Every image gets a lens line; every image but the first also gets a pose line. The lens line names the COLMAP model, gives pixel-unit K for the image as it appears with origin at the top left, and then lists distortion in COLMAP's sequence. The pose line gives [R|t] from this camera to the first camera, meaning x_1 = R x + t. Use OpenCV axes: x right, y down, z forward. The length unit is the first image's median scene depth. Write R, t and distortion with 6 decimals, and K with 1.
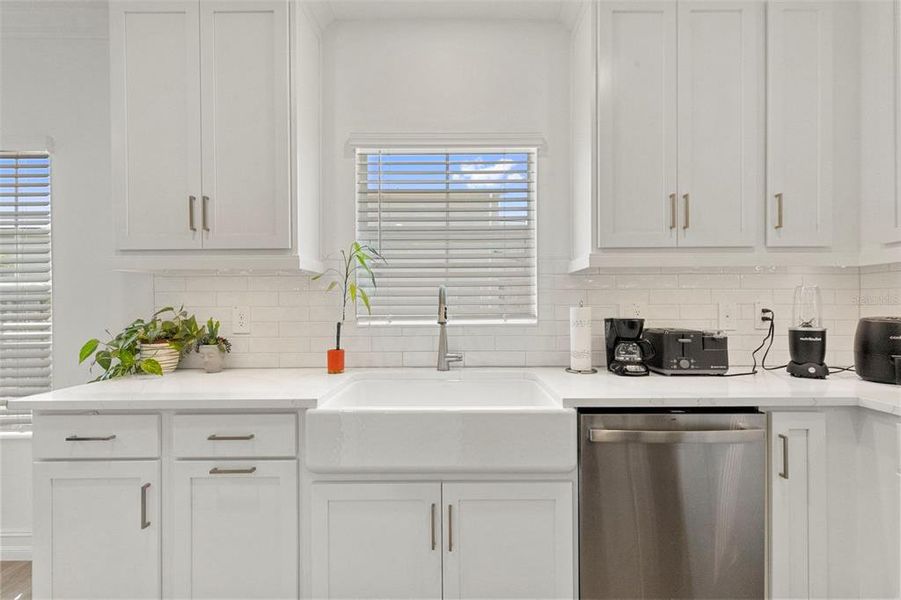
lens RADIAL K [[408.1, 0, 453.3], [0, 408.1, 305.4], [0, 0, 1]] dist [0.006144, -0.000572]
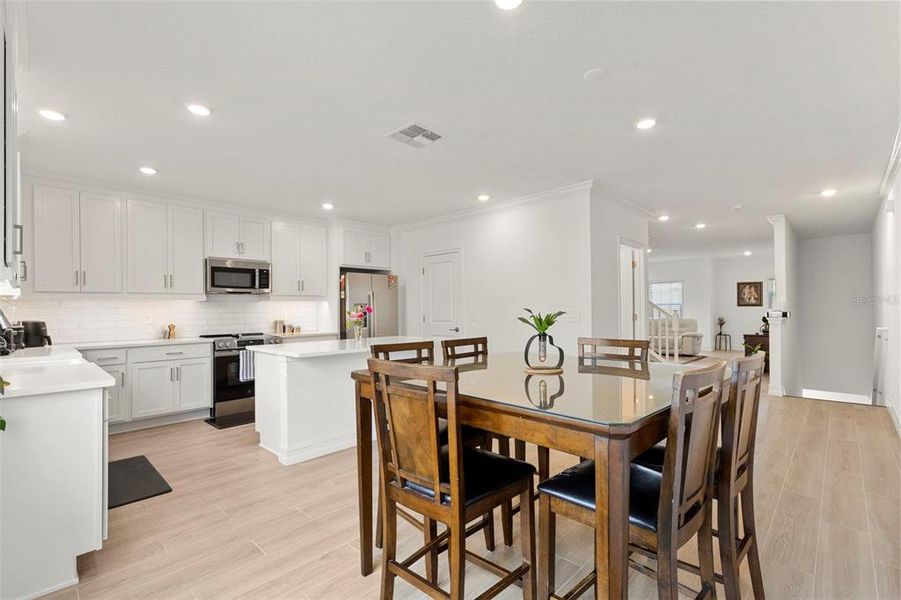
lens RADIAL K [[406.8, 0, 455.8], [0, 406.8, 306.1], [0, 0, 1]] dist [0.012488, -0.002783]
pose [[-0.725470, 0.022200, 0.687896, -2.275947], [0.015355, 0.999753, -0.016070, 0.015800], [-0.688083, -0.001096, -0.725631, 0.952918]]
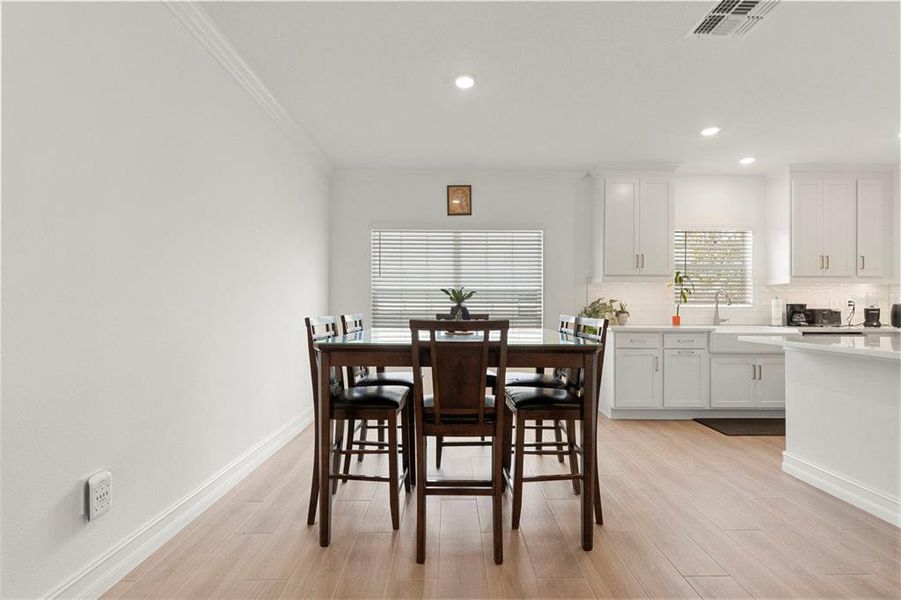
lens RADIAL K [[406.8, 0, 456.8], [0, 406.8, 302.9], [0, 0, 1]] dist [0.012488, -0.002783]
pose [[0.999729, 0.009254, 0.021367, -1.747021], [-0.009182, 0.999952, -0.003459, 0.054841], [-0.021398, 0.003262, 0.999766, -1.477771]]
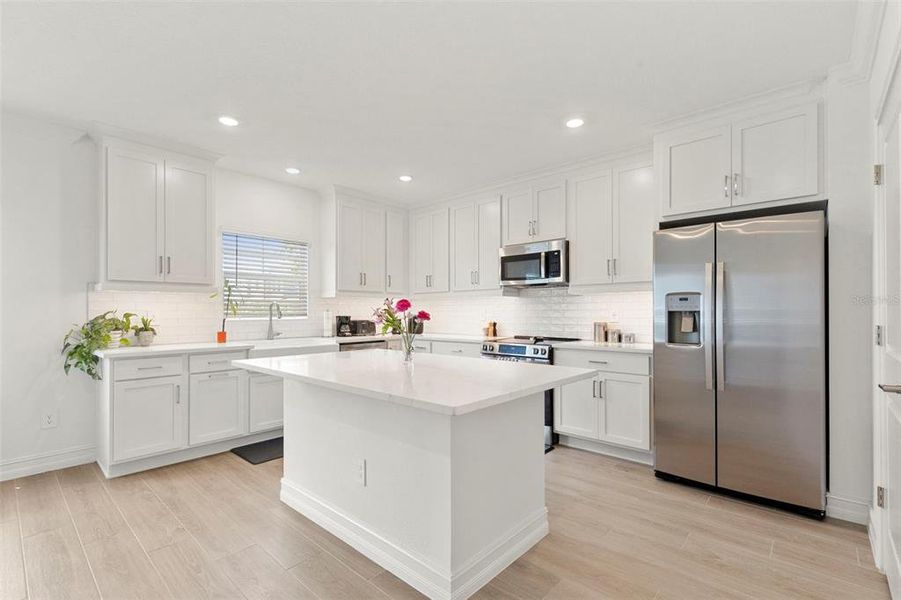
lens RADIAL K [[406.8, 0, 456.3], [0, 406.8, 307.5], [0, 0, 1]] dist [0.012488, -0.002783]
pose [[0.666524, 0.011216, 0.745399, -1.117534], [-0.003859, 0.999925, -0.011596, 0.005089], [-0.745473, 0.004852, 0.666518, -1.374283]]
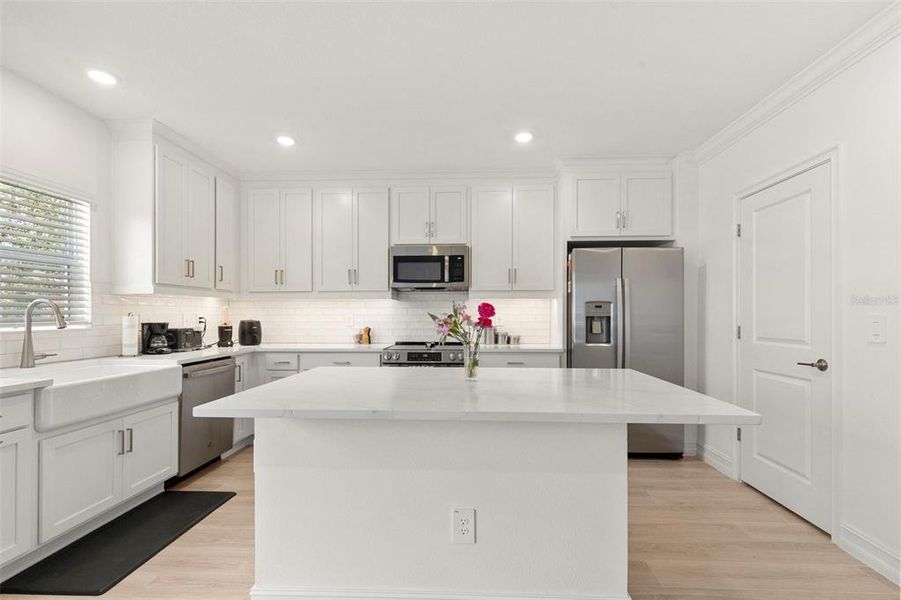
lens RADIAL K [[406.8, 0, 454.8], [0, 406.8, 314.6], [0, 0, 1]] dist [0.012488, -0.002783]
pose [[0.051197, 0.004653, 0.998678, -1.327268], [-0.003568, 0.999984, -0.004476, -0.000073], [-0.998682, -0.003334, 0.051213, -0.389926]]
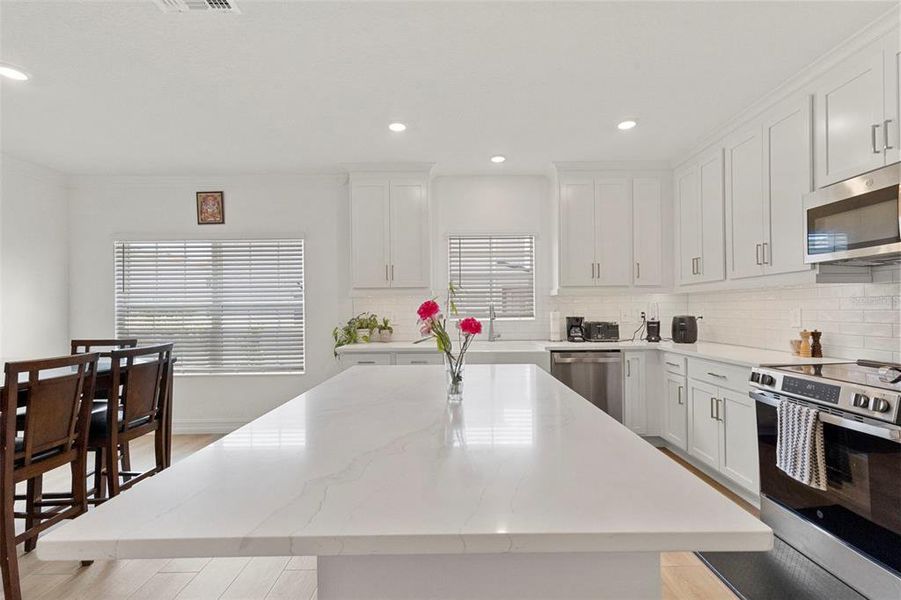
lens RADIAL K [[406.8, 0, 454.0], [0, 406.8, 302.5], [0, 0, 1]] dist [0.012488, -0.002783]
pose [[0.999981, -0.004476, 0.004130, -0.253321], [0.004532, 0.999897, -0.013631, -0.019612], [-0.004069, 0.013650, 0.999899, -1.256381]]
